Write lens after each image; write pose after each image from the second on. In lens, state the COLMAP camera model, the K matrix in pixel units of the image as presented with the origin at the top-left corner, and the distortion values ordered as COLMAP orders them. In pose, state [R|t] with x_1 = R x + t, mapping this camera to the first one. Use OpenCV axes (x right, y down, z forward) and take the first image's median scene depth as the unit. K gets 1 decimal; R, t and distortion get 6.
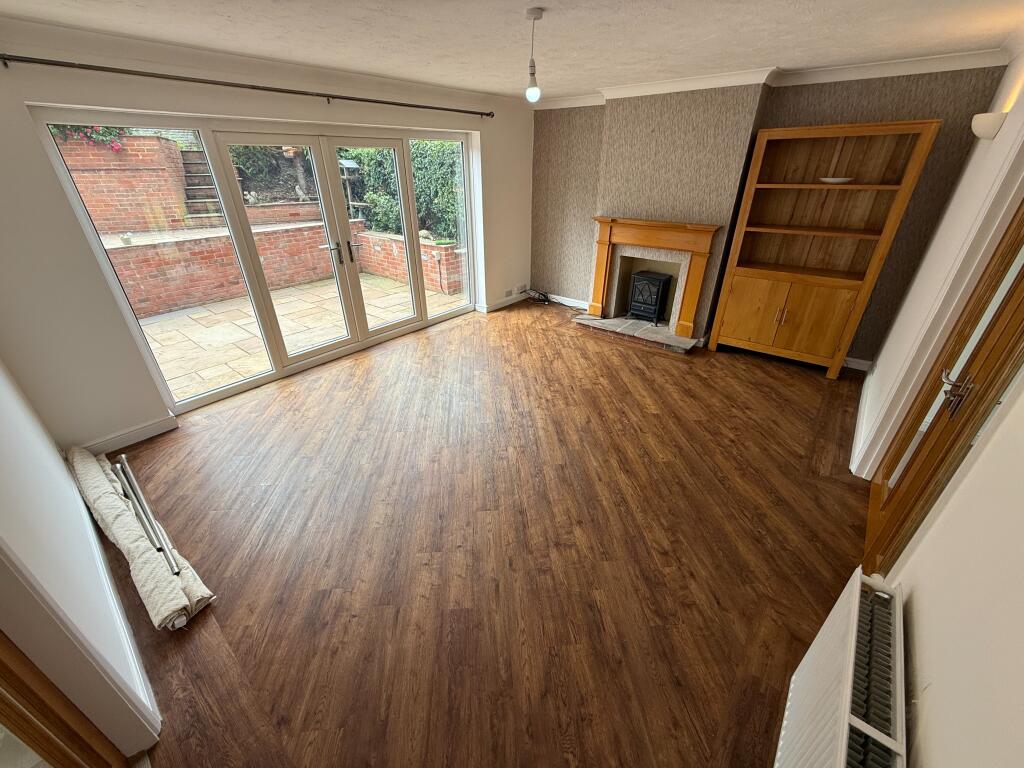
lens RADIAL K [[407.6, 0, 511.0], [0, 407.6, 384.4], [0, 0, 1]] dist [0.009174, -0.004362]
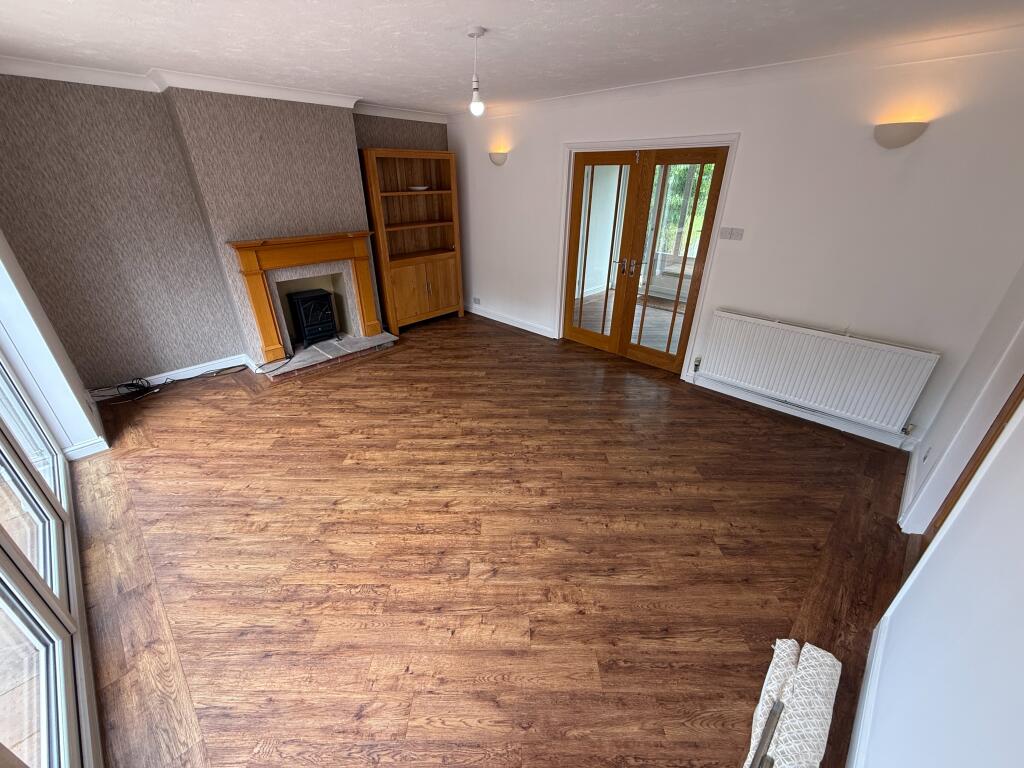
lens RADIAL K [[407.6, 0, 511.0], [0, 407.6, 384.4], [0, 0, 1]] dist [0.009174, -0.004362]
pose [[0.076289, -0.447049, 0.891250, -0.642345], [0.469638, 0.804605, 0.363388, -0.267151], [-0.879557, 0.390843, 0.271334, 0.507094]]
